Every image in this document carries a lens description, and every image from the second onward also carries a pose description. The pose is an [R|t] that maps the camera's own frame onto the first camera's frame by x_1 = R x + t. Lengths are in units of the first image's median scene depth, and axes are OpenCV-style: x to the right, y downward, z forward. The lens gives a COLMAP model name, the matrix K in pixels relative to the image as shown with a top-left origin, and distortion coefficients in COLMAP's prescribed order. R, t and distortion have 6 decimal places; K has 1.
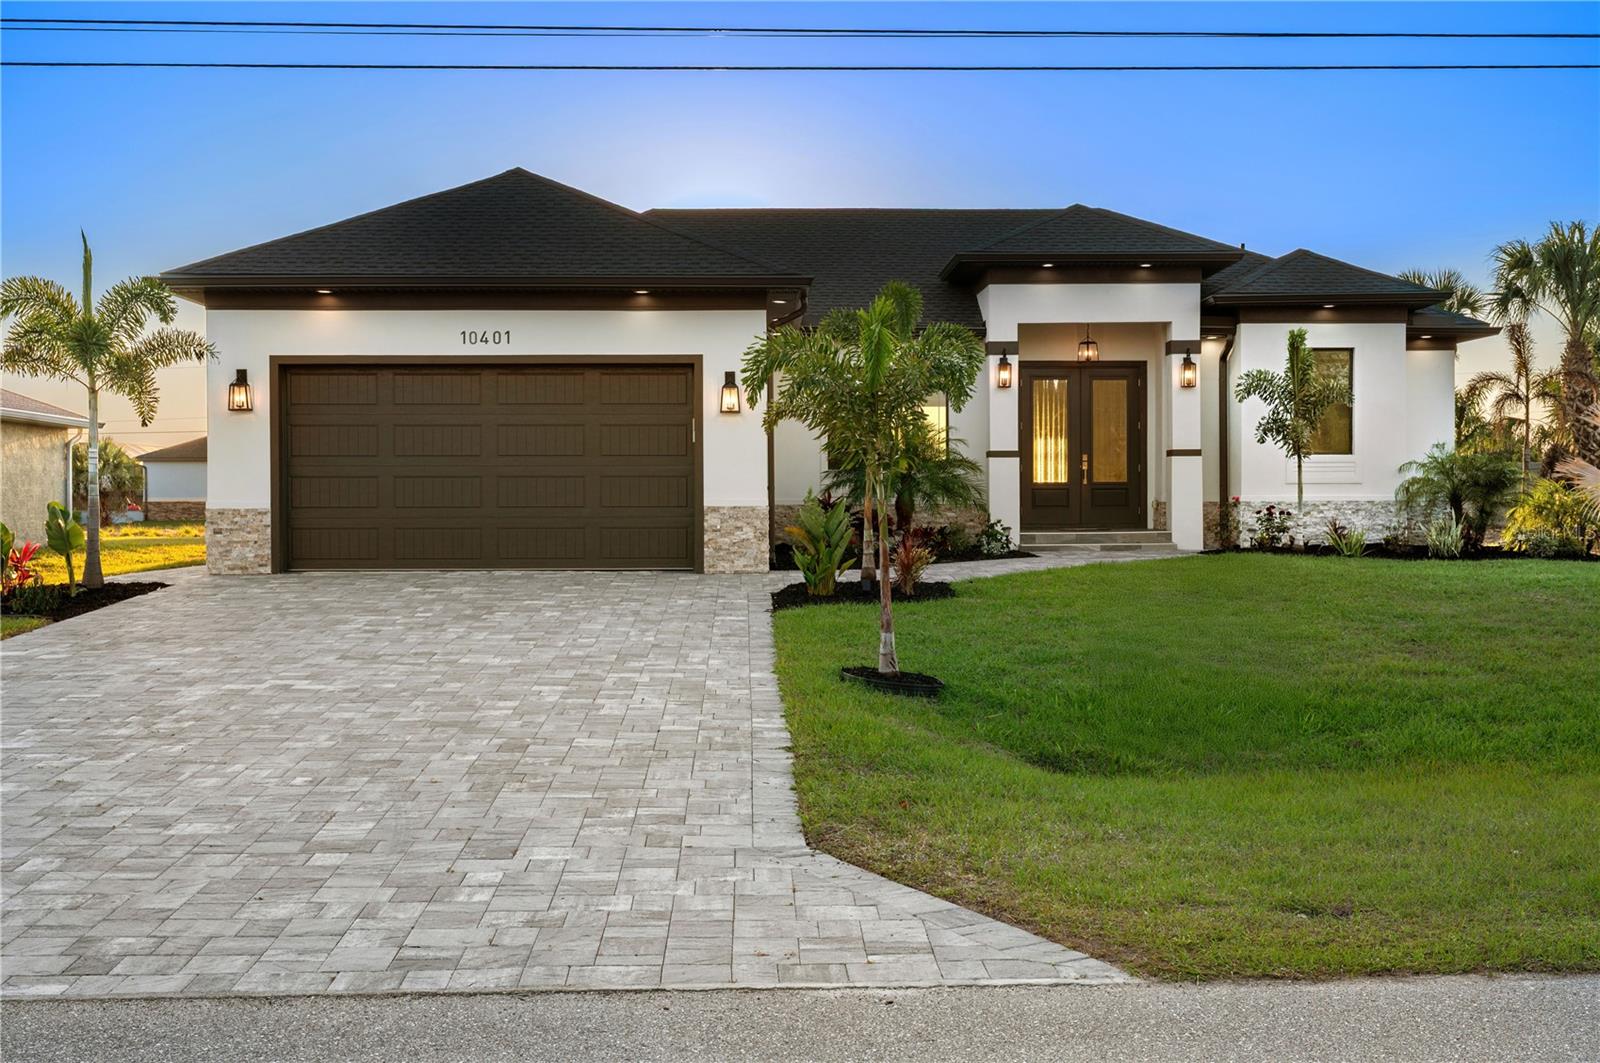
lens RADIAL K [[1984.7, 0, 800.0], [0, 1984.7, 531.5], [0, 0, 1]] dist [0.002950, -0.012089]
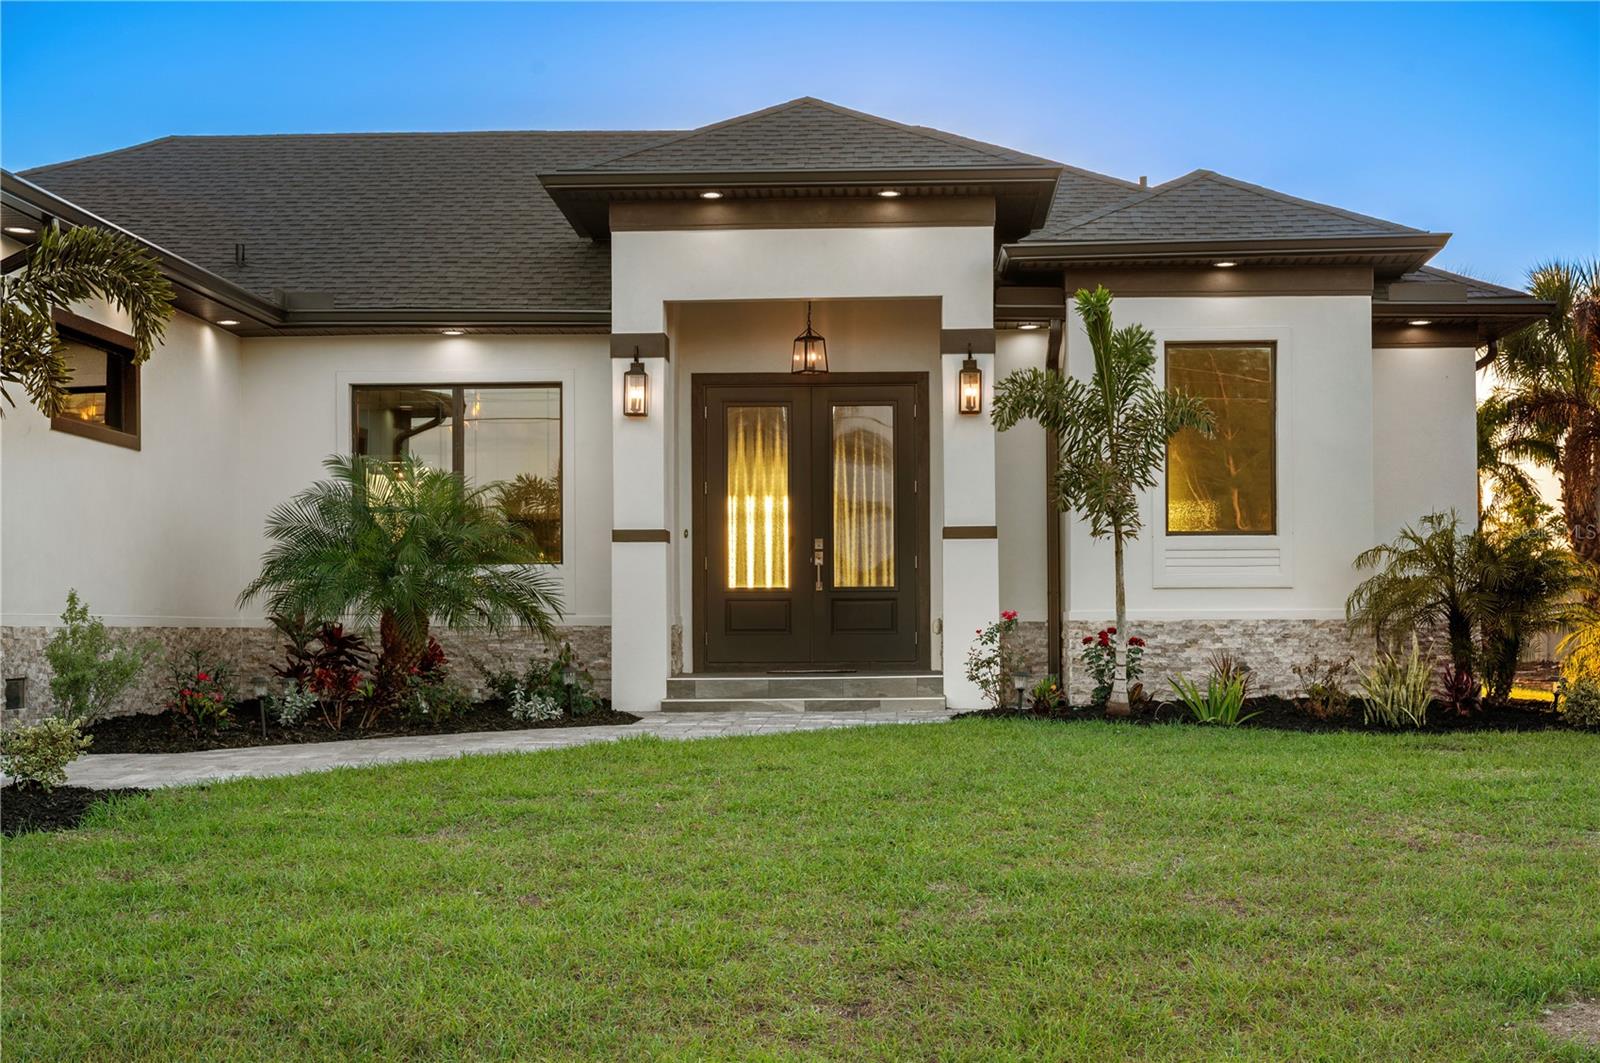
lens RADIAL K [[2528.6, 0, 802.5], [0, 2528.6, 576.6], [0, 0, 1]] dist [-0.017940, 0.057227]
pose [[0.998101, -0.001396, -0.061577, 0.191588], [-0.000821, 0.999353, -0.035968, -0.002205], [0.061587, 0.035951, 0.997454, 0.297931]]
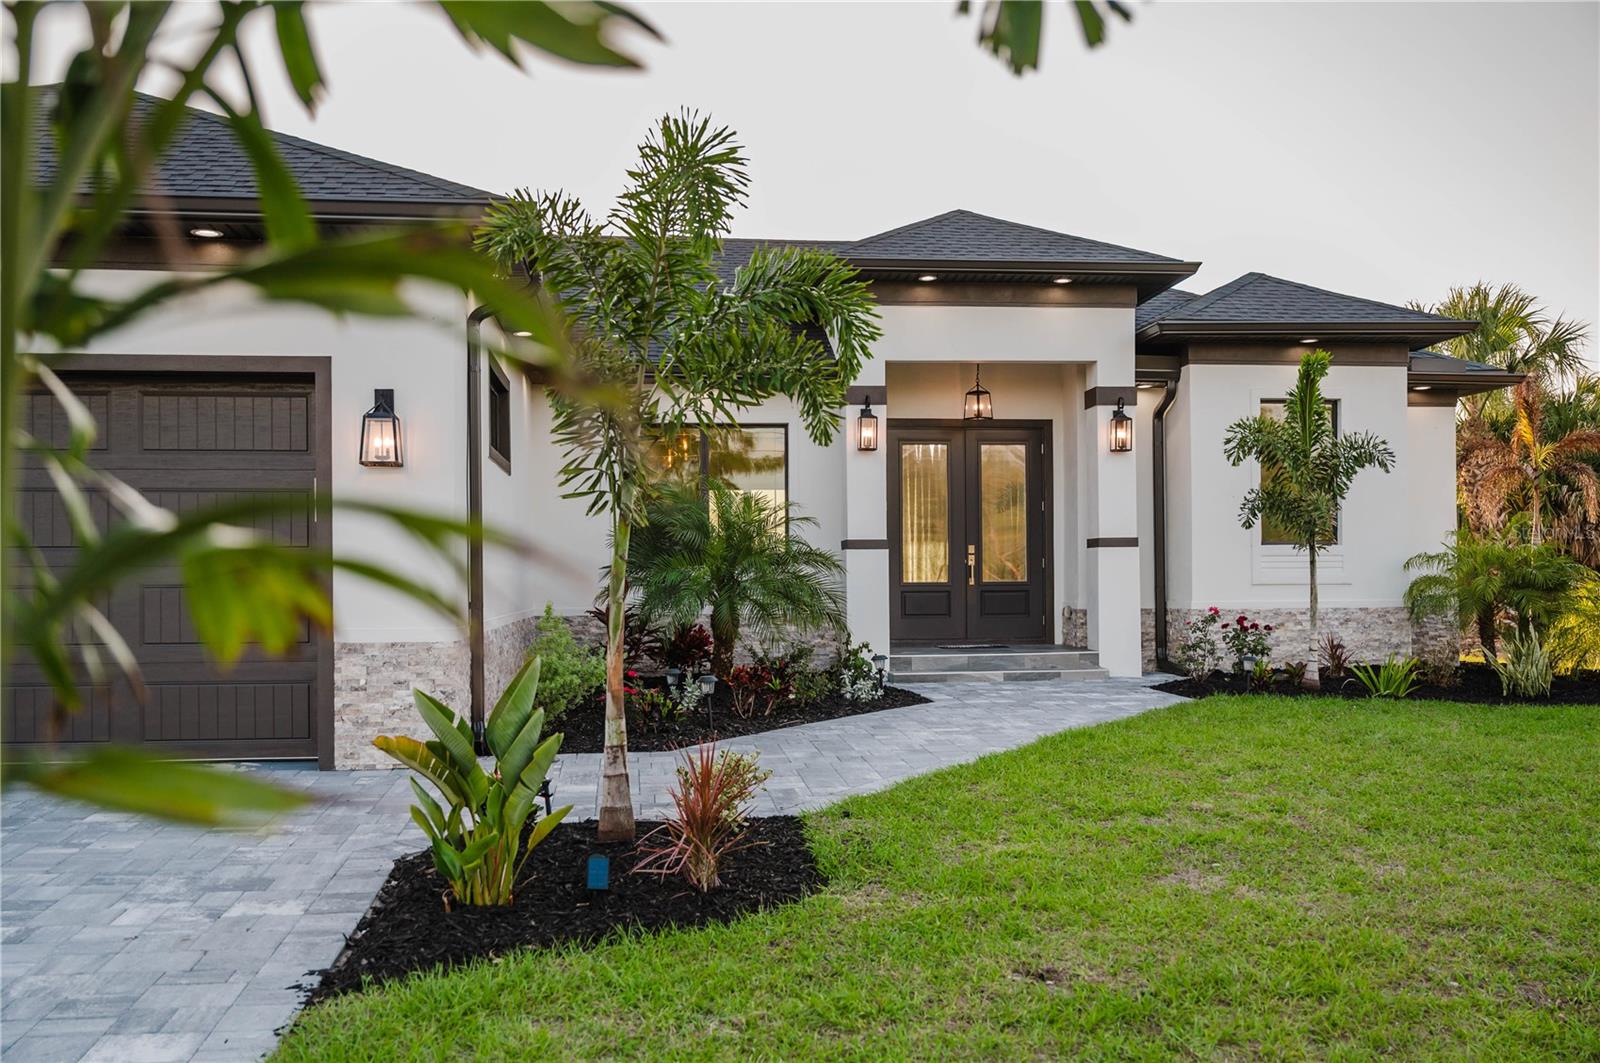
lens RADIAL K [[1518.7, 0, 798.4], [0, 1518.7, 563.7], [0, 0, 1]] dist [-0.007763, -0.011888]
pose [[0.996296, -0.001587, 0.085974, 0.031762], [0.003841, 0.999653, -0.026068, -0.017964], [-0.085903, 0.026302, 0.995956, 0.461522]]
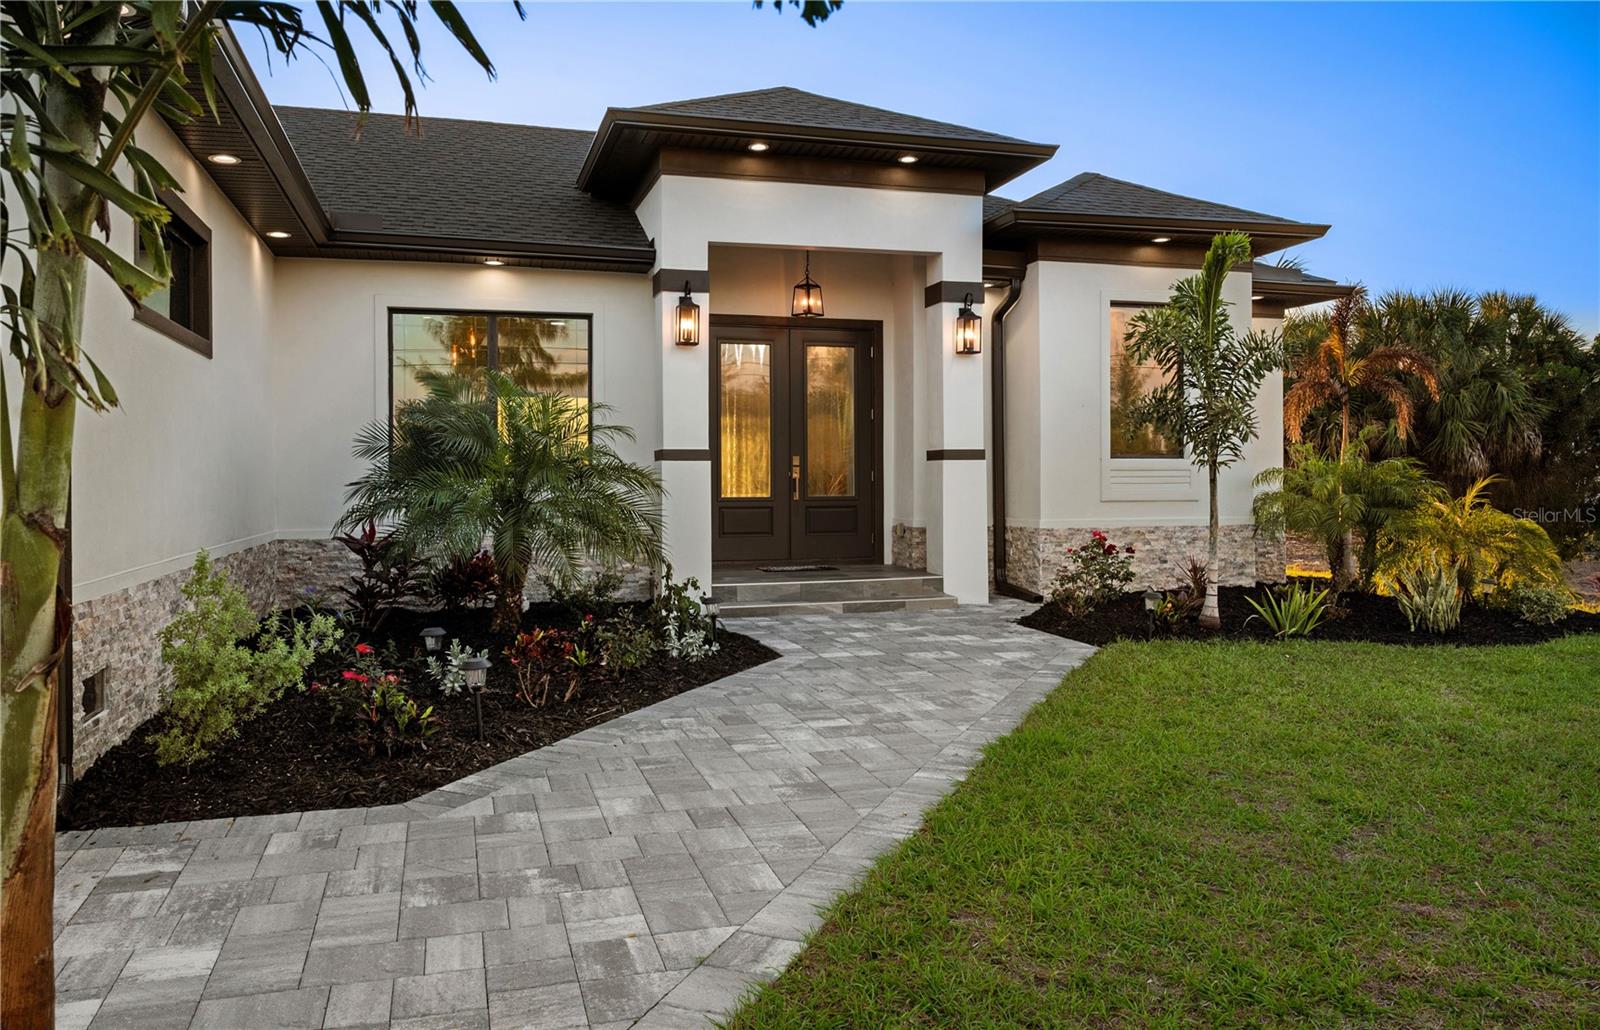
lens RADIAL K [[1196.2, 0, 803.7], [0, 1196.2, 473.7], [0, 0, 1]] dist [-0.000123, -0.001811]
pose [[0.965663, 0.002368, 0.259788, 0.042402], [0.002642, 0.999817, -0.018937, -0.026161], [-0.259786, 0.018974, 0.965480, 0.635754]]
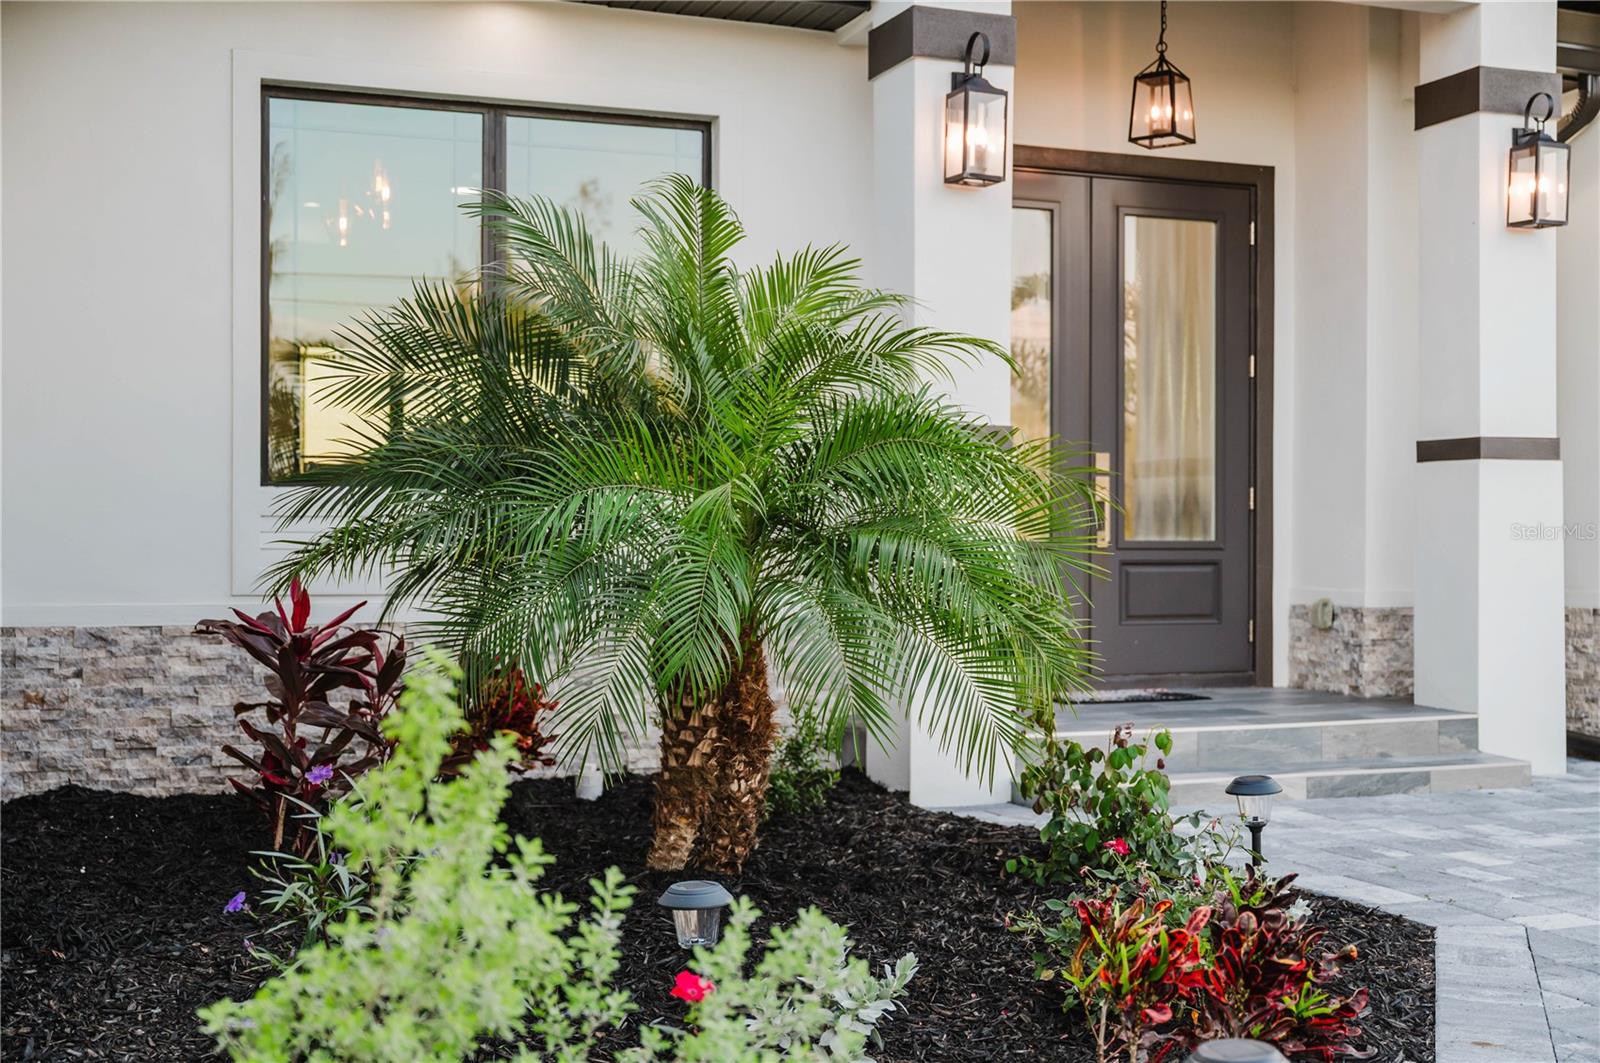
lens RADIAL K [[1984.7, 0, 800.0], [0, 1984.7, 531.5], [0, 0, 1]] dist [0.002950, -0.012089]
pose [[0.940439, 0.009603, 0.339826, -0.007162], [-0.003541, 0.999823, -0.018453, -0.021328], [-0.339944, 0.016151, 0.940307, 0.757371]]
